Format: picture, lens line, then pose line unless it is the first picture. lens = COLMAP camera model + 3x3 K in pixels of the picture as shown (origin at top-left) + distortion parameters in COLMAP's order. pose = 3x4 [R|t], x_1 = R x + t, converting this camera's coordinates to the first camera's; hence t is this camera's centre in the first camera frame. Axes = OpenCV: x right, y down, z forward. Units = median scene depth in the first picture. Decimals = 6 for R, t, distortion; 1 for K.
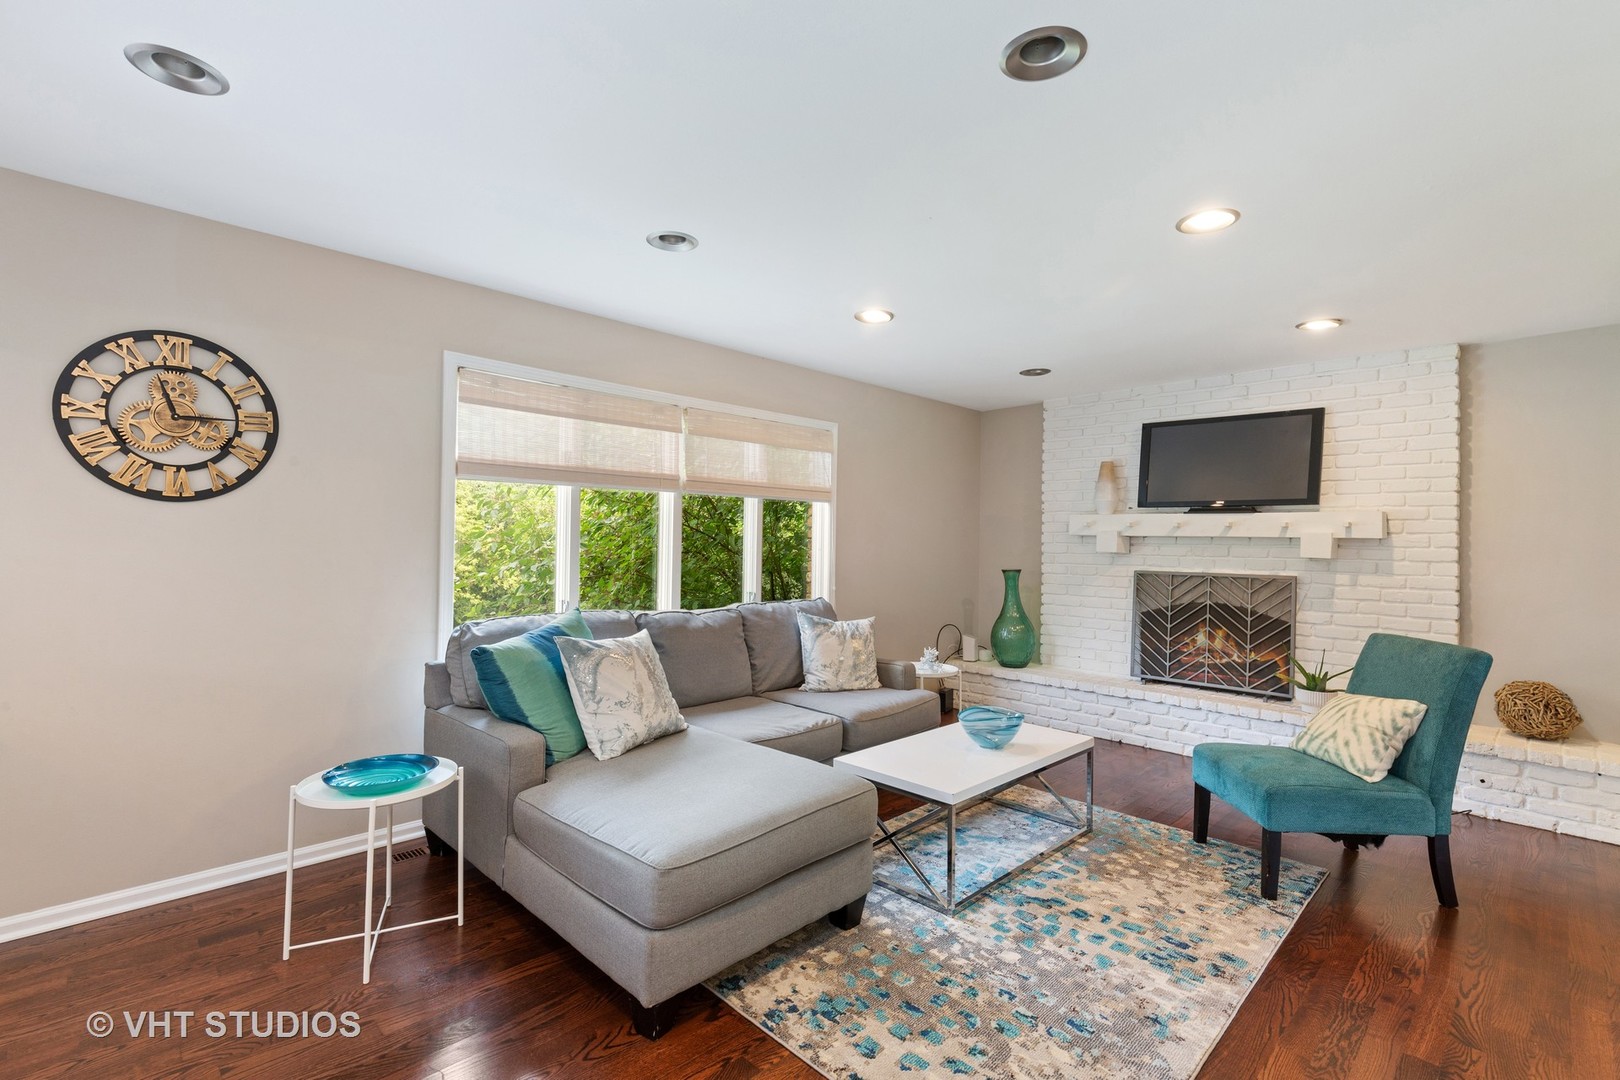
lens RADIAL K [[733.7, 0, 802.2], [0, 733.7, 538.4], [0, 0, 1]] dist [0.006218, -0.000458]
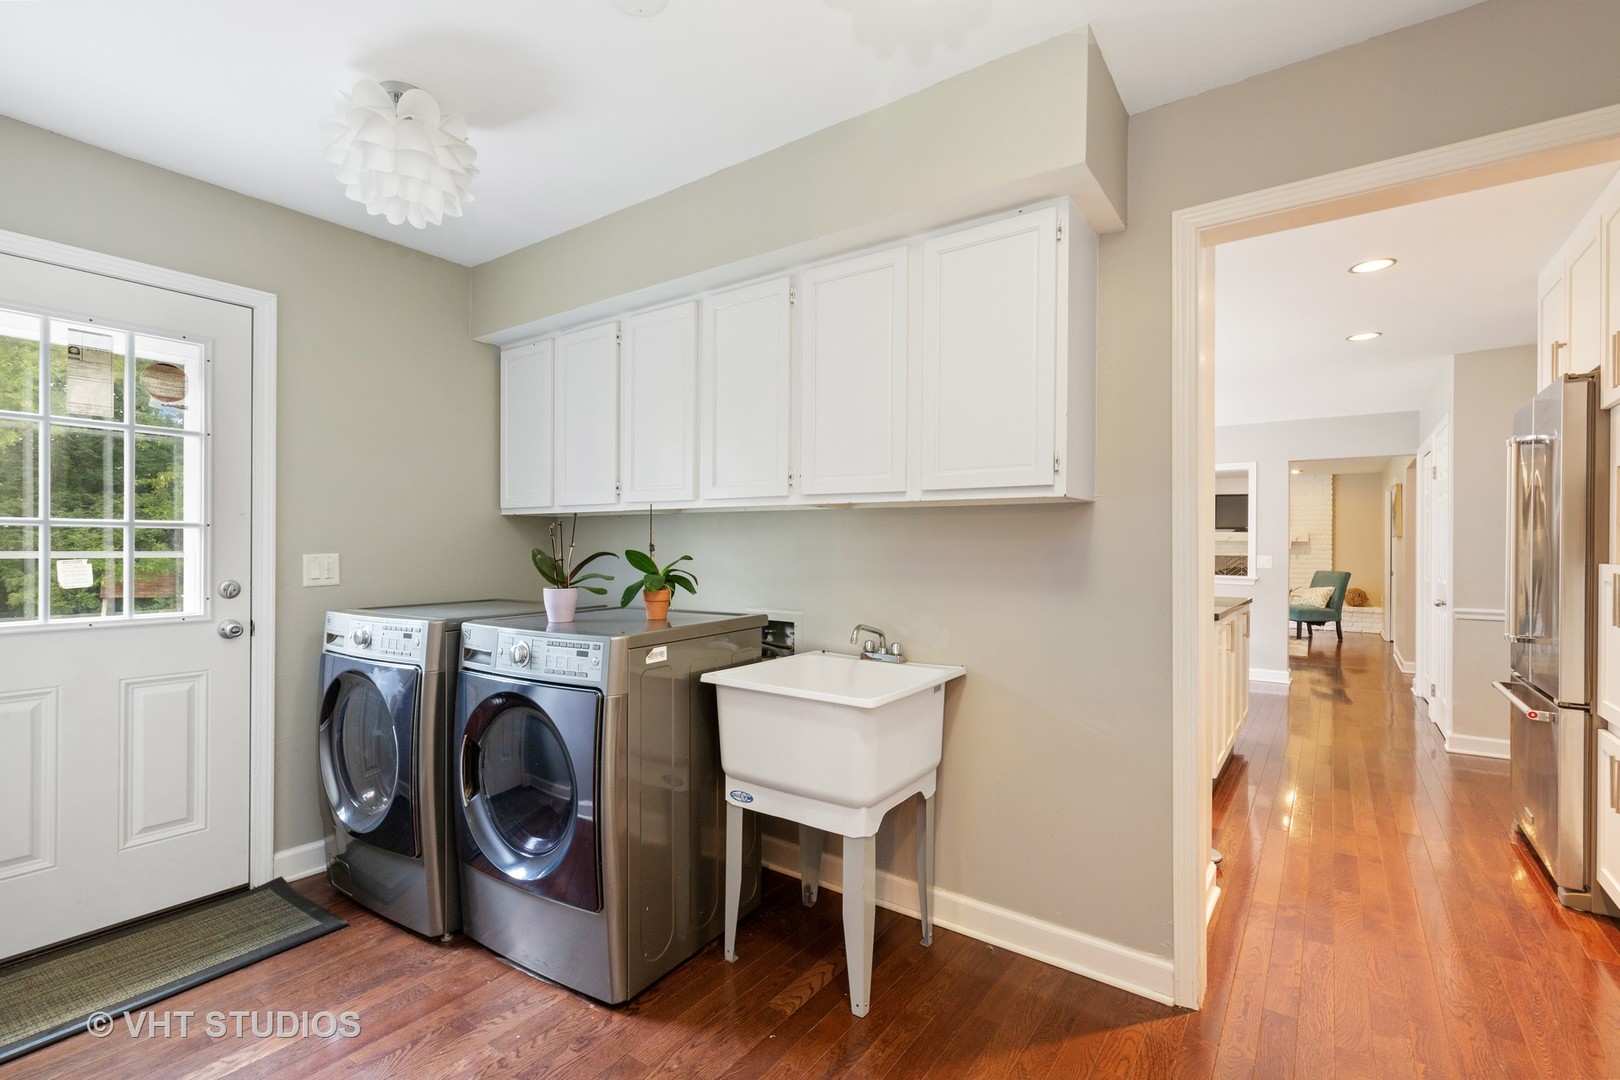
lens RADIAL K [[733.7, 0, 811.4], [0, 733.7, 547.6], [0, 0, 1]] dist [0.006218, -0.000458]
pose [[0.983520, -0.009482, 0.180548, -1.423354], [0.007700, 0.999914, 0.010569, -0.019076], [-0.180633, -0.009005, 0.983509, -1.276372]]
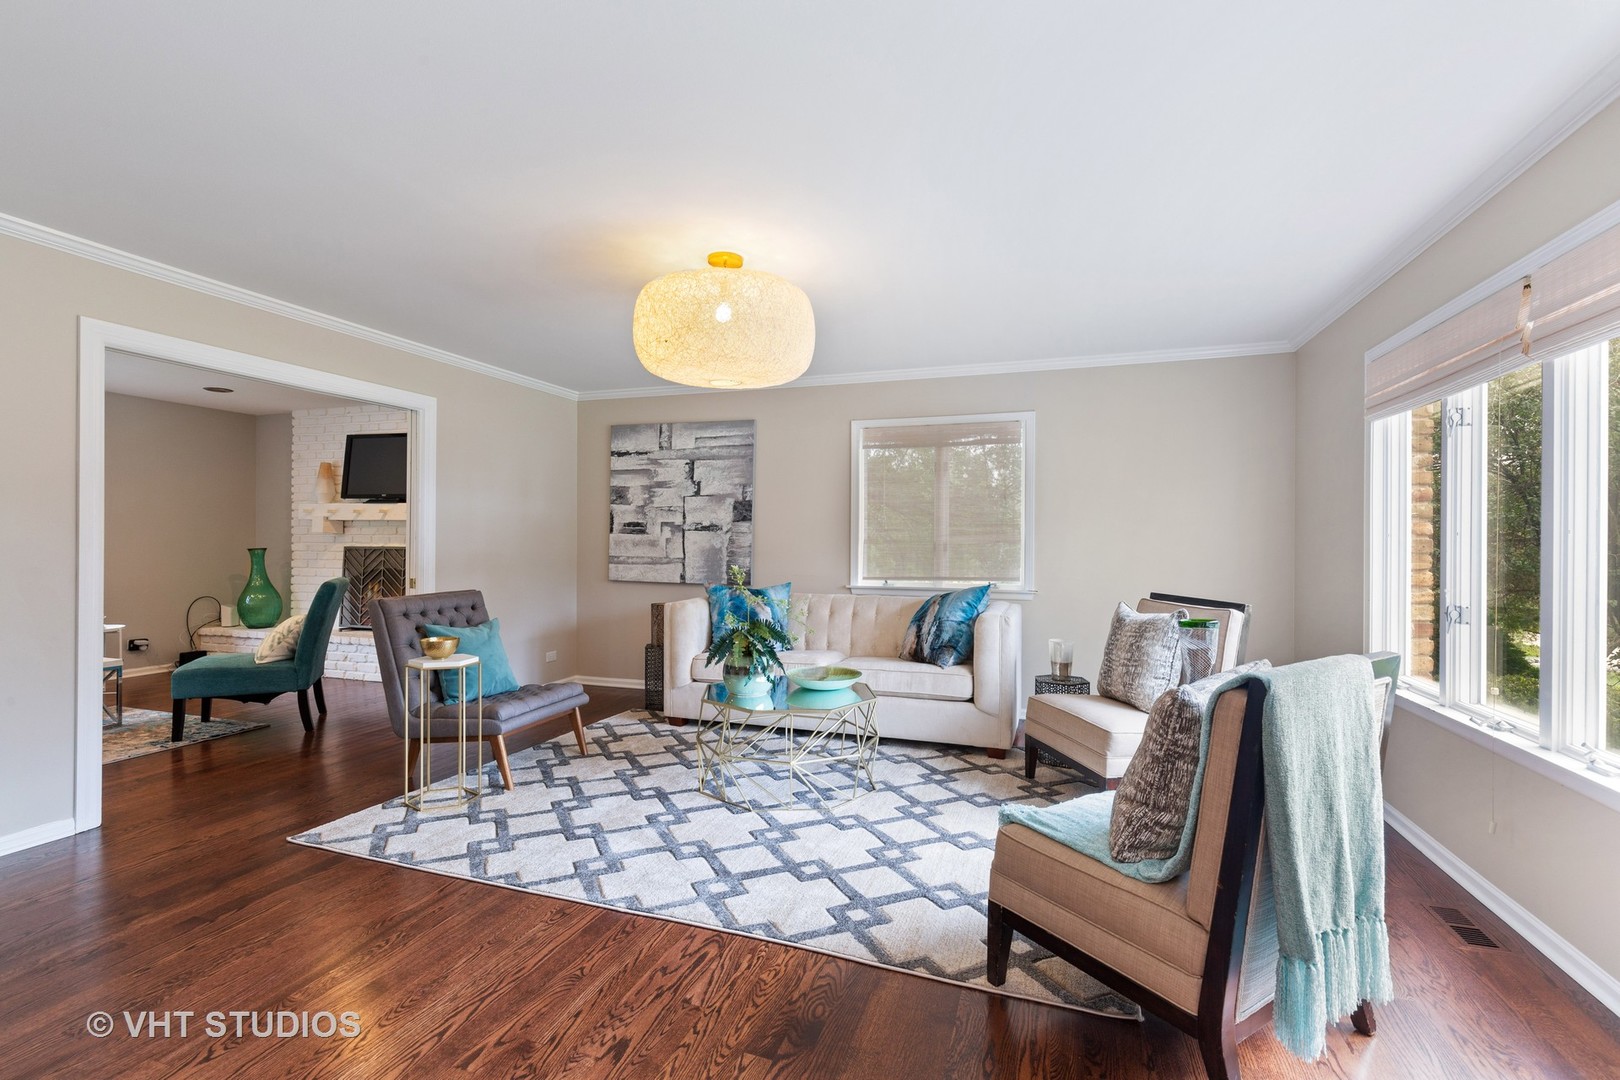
lens RADIAL K [[733.7, 0, 809.1], [0, 733.7, 536.1], [0, 0, 1]] dist [0.006218, -0.000458]
pose [[0.889505, -0.010924, 0.456794, 0.660897], [0.007023, 0.999923, 0.010235, 0.019941], [-0.456871, -0.005896, 0.889513, -0.612349]]
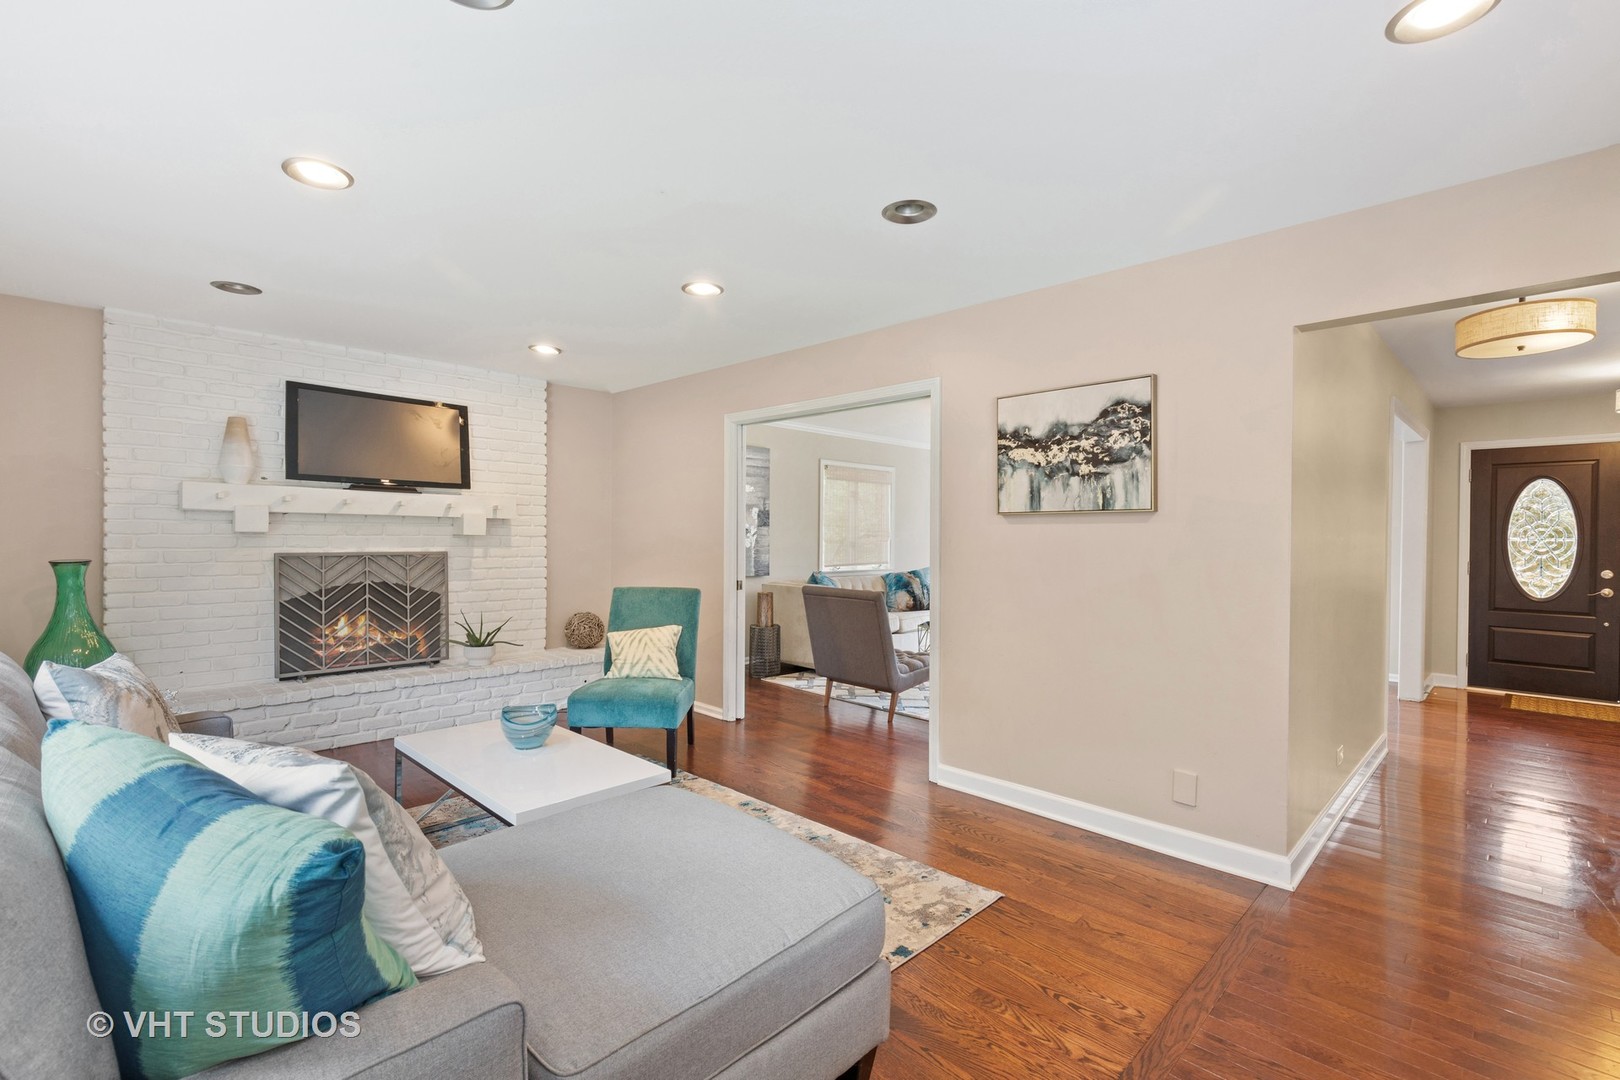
lens RADIAL K [[733.7, 0, 806.1], [0, 733.7, 540.4], [0, 0, 1]] dist [0.006218, -0.000458]
pose [[-0.020458, -0.024601, 0.999488, -0.450012], [-0.017778, 0.999548, 0.024239, -0.002362], [-0.999633, -0.017273, -0.020886, 0.456925]]
